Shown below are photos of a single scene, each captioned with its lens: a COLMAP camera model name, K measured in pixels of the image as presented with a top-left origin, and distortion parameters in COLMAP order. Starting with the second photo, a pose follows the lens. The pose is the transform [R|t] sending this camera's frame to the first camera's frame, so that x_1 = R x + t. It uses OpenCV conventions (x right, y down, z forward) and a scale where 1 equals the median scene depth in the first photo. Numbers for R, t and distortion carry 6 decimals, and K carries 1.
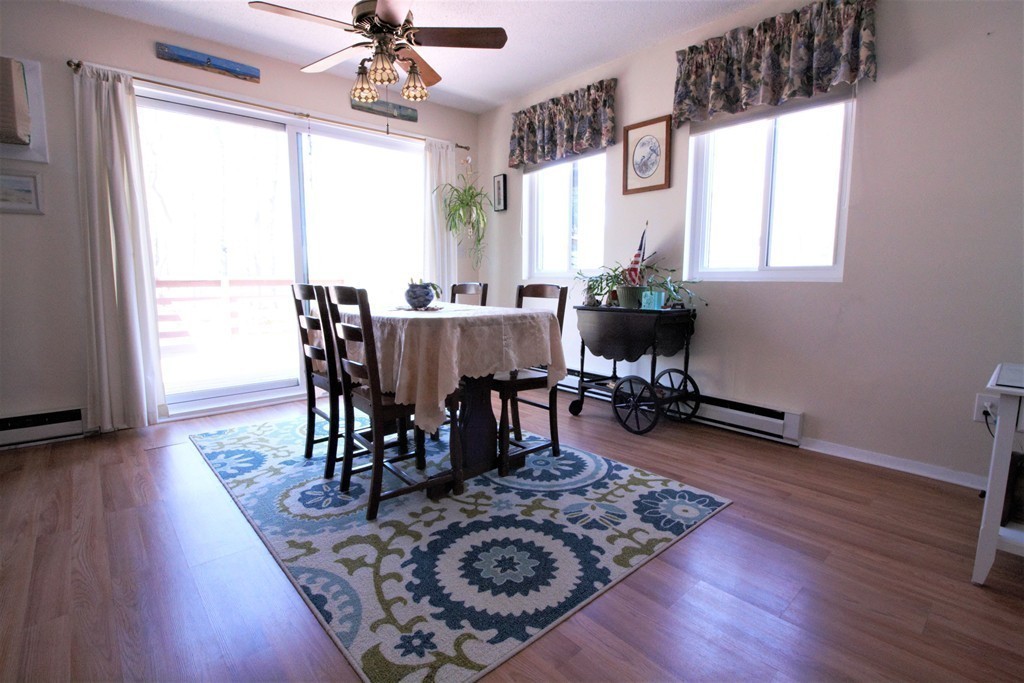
lens RADIAL K [[474.4, 0, 514.3], [0, 474.4, 335.0], [0, 0, 1]] dist [-0.004963, -0.000261]
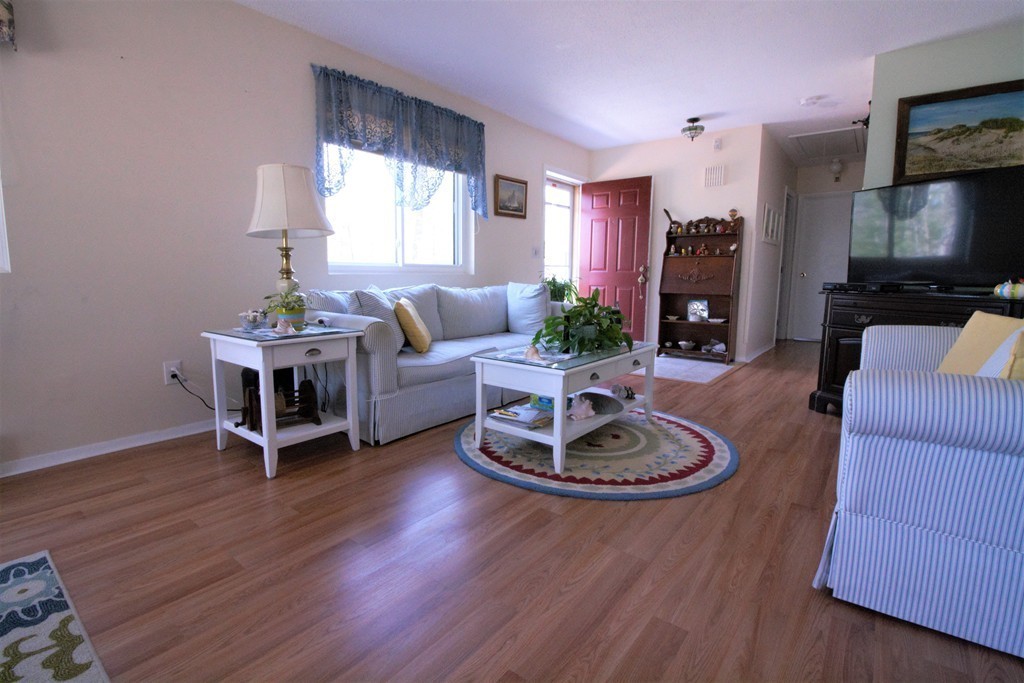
lens RADIAL K [[474.4, 0, 514.0], [0, 474.4, 343.7], [0, 0, 1]] dist [-0.004963, -0.000261]
pose [[-0.165805, -0.144126, 0.975570, -0.377379], [0.105817, 0.980951, 0.162905, -0.029638], [-0.980465, 0.130242, -0.147395, 0.312937]]
